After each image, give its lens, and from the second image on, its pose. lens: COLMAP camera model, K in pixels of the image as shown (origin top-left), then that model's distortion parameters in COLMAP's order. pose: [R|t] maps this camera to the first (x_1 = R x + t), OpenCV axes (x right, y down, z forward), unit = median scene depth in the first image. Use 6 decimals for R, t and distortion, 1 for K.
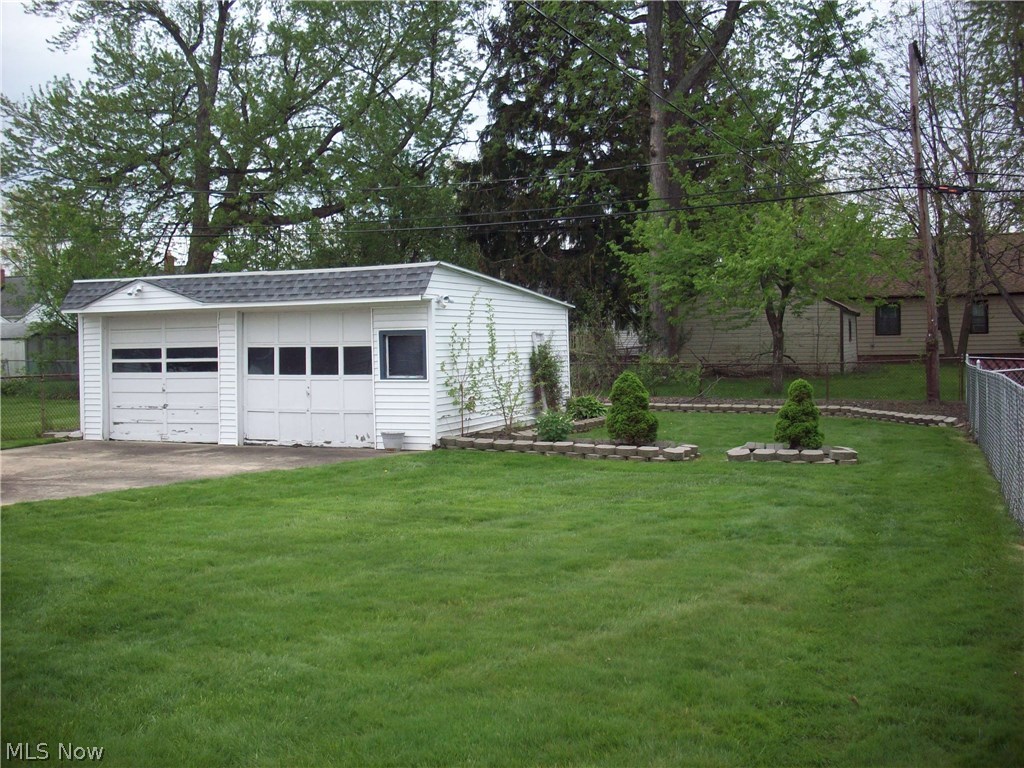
lens RADIAL K [[1101.1, 0, 518.5], [0, 1101.1, 379.9], [0, 0, 1]] dist [-0.130596, 0.000000]
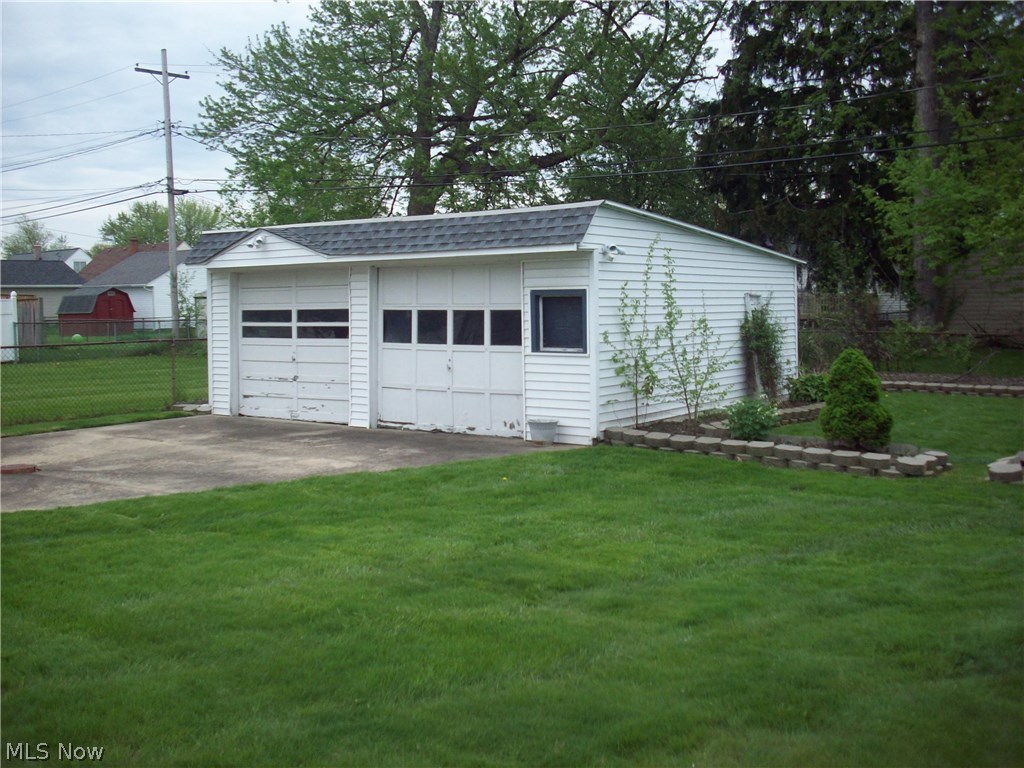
lens RADIAL K [[1101.1, 0, 508.1], [0, 1101.1, 384.7], [0, 0, 1]] dist [-0.130596, 0.000000]
pose [[0.967938, 0.024149, -0.250027, 0.049503], [-0.013999, 0.999007, 0.042293, -0.009136], [0.250800, -0.037437, 0.967315, 0.204710]]
